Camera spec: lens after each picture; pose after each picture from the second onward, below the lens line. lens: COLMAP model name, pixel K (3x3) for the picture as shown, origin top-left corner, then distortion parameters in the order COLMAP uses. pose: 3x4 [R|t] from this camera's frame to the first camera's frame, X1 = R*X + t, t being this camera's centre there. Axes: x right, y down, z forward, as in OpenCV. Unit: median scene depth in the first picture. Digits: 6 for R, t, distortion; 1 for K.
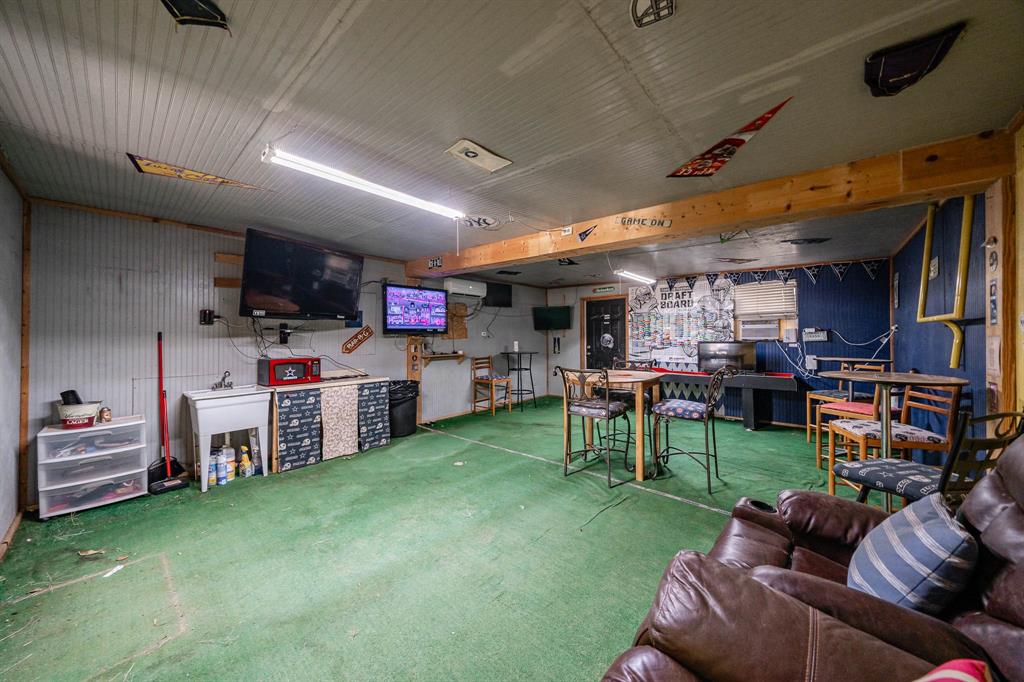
lens RADIAL K [[351.3, 0, 507.0], [0, 351.3, 331.6], [0, 0, 1]] dist [-0.005359, -0.000483]
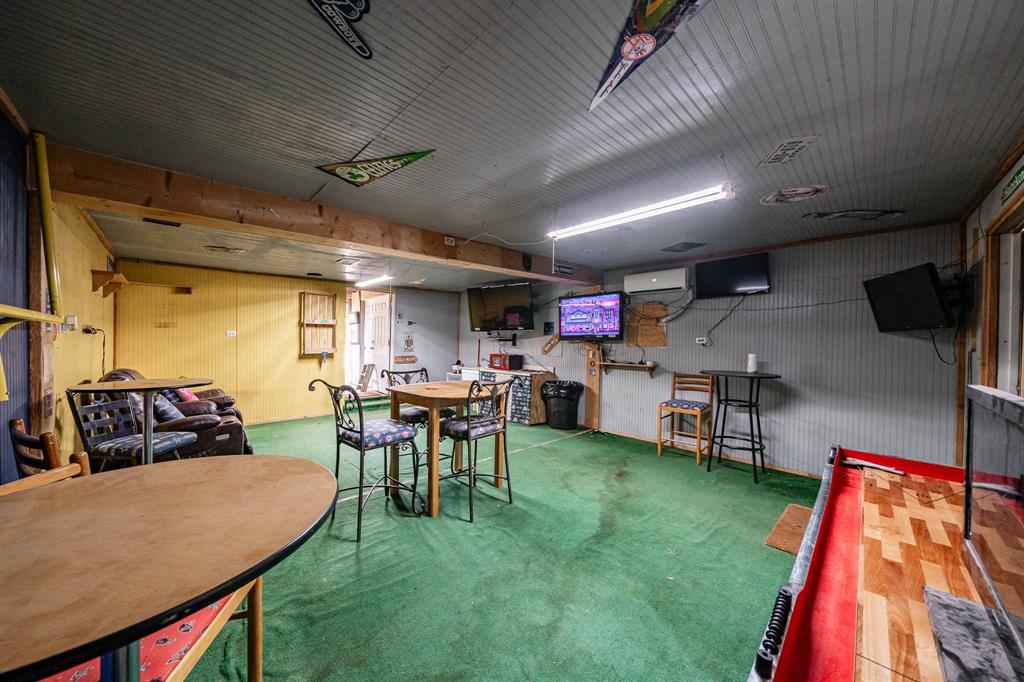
lens RADIAL K [[351.3, 0, 508.0], [0, 351.3, 343.8], [0, 0, 1]] dist [-0.005359, -0.000483]
pose [[-0.088174, 0.010008, -0.996055, 0.783568], [0.002868, 0.999948, 0.009793, 0.006428], [0.996101, -0.001993, -0.088198, 0.848222]]
